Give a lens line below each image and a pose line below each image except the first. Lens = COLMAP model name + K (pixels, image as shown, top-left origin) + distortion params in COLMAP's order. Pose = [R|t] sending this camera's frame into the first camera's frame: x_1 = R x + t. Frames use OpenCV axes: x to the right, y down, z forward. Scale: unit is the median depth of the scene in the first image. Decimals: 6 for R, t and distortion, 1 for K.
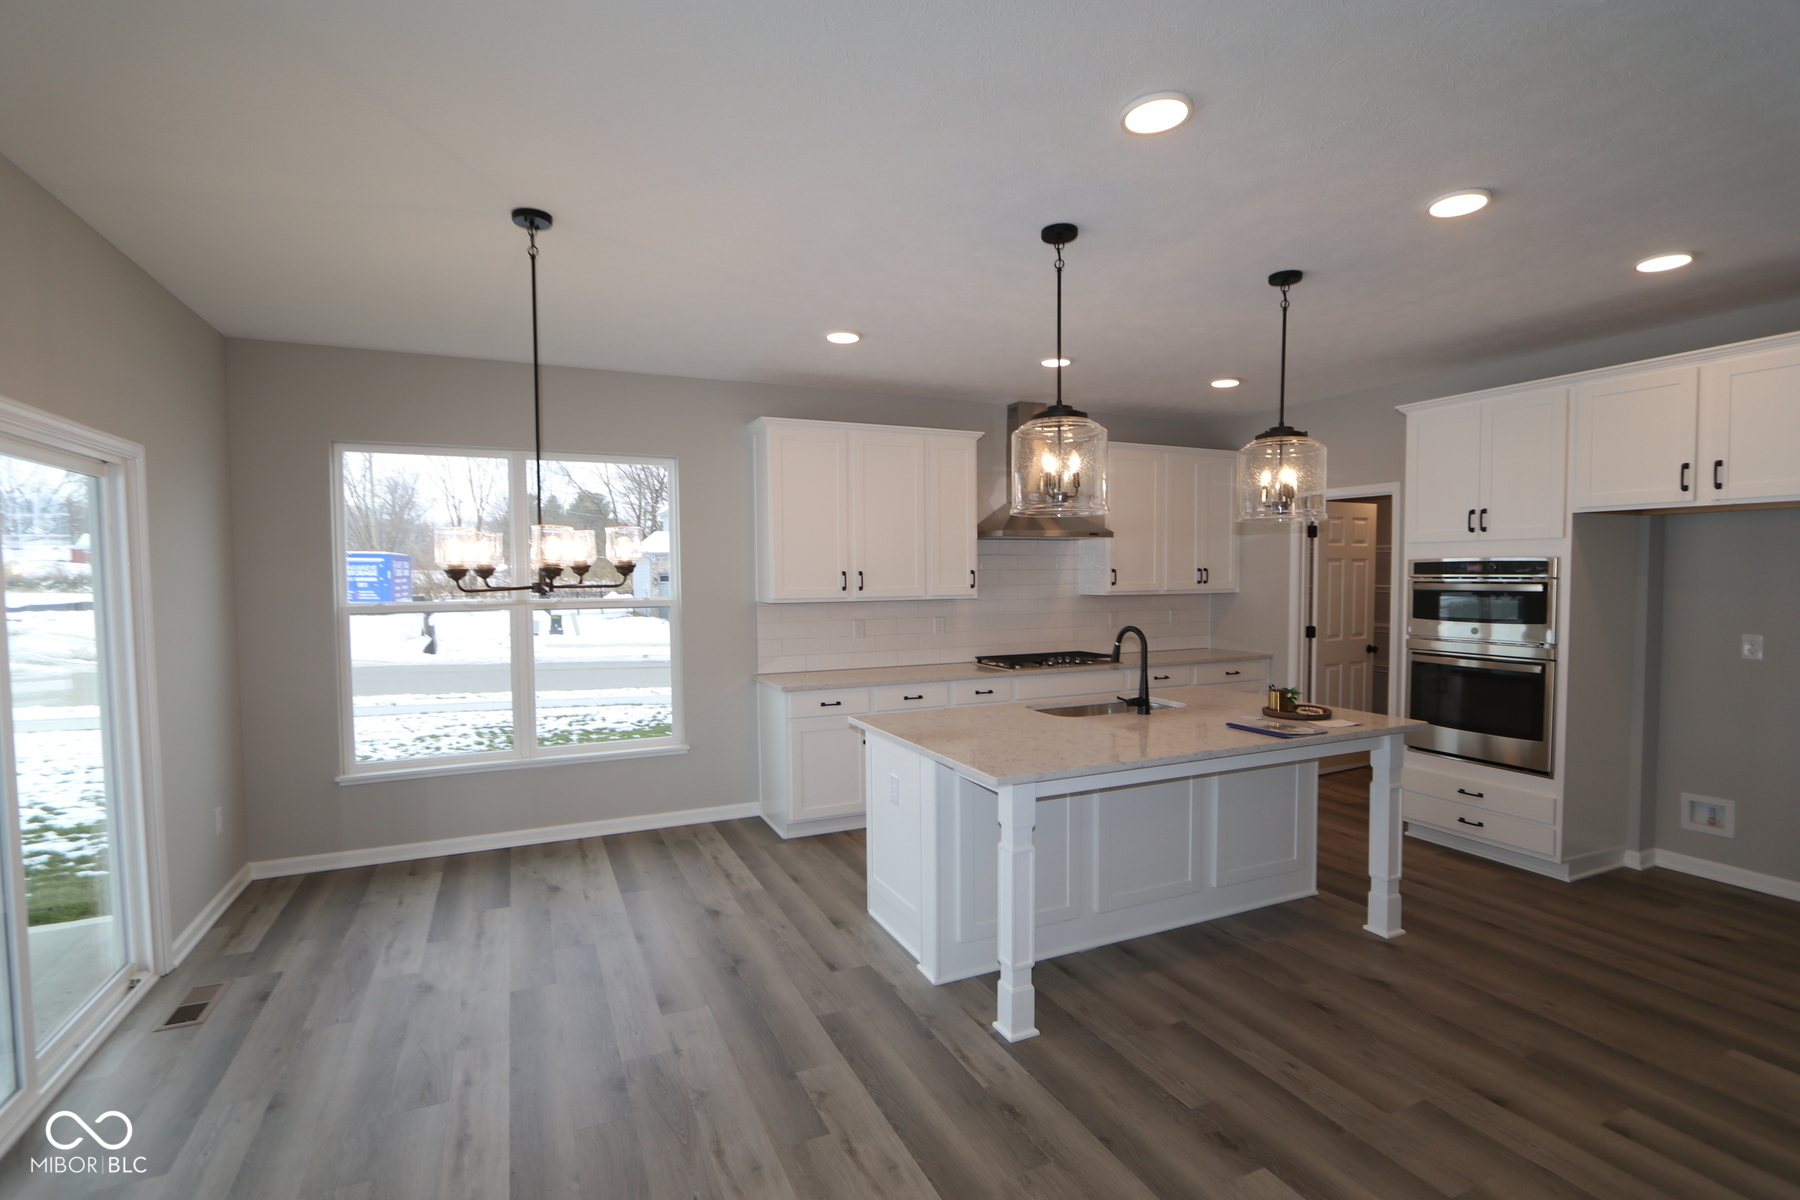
lens RADIAL K [[834.0, 0, 894.8], [0, 834.0, 613.9], [0, 0, 1]] dist [-0.013967, 0.002206]
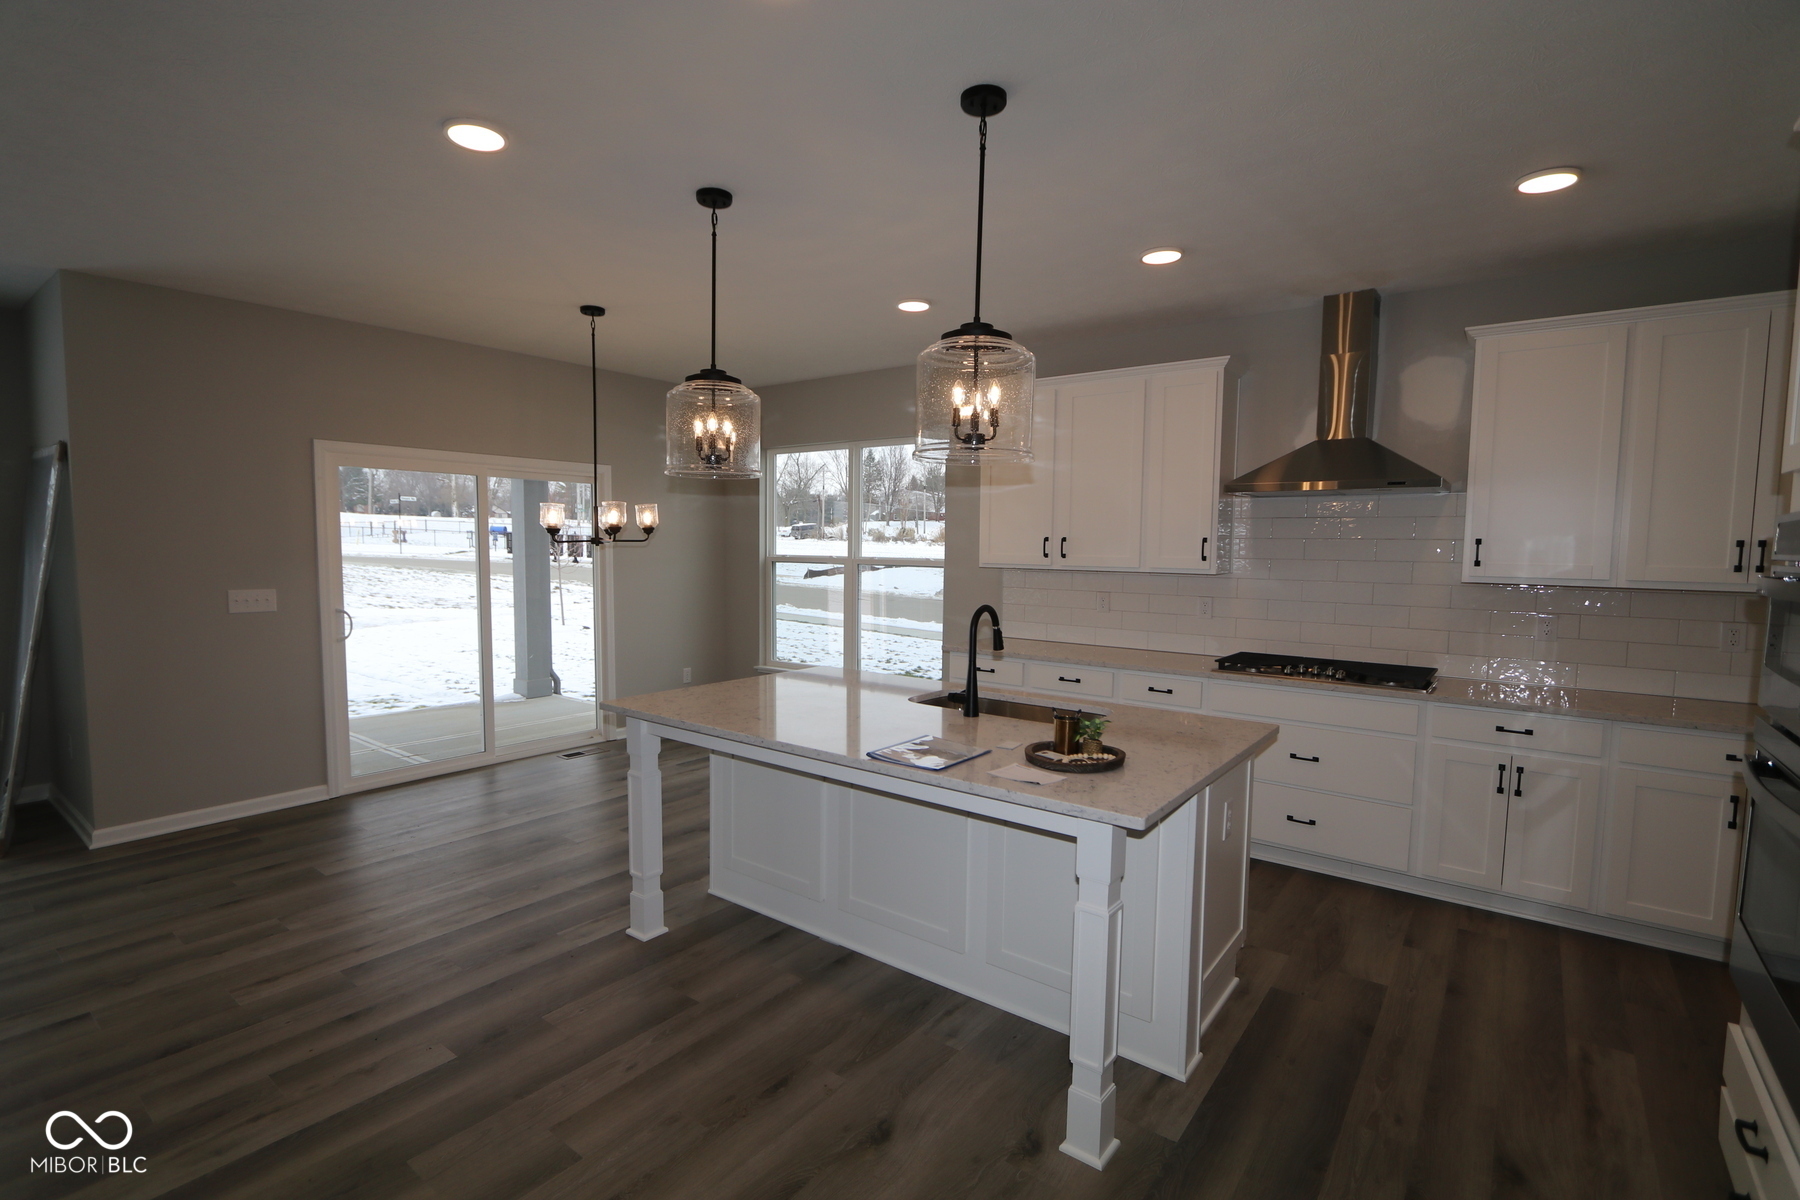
lens RADIAL K [[834.0, 0, 894.4], [0, 834.0, 597.2], [0, 0, 1]] dist [-0.013967, 0.002206]
pose [[0.472089, 0.071411, -0.878654, 0.942028], [-0.056431, 0.997117, 0.050719, -0.028841], [0.879743, 0.025639, 0.474758, 0.543535]]
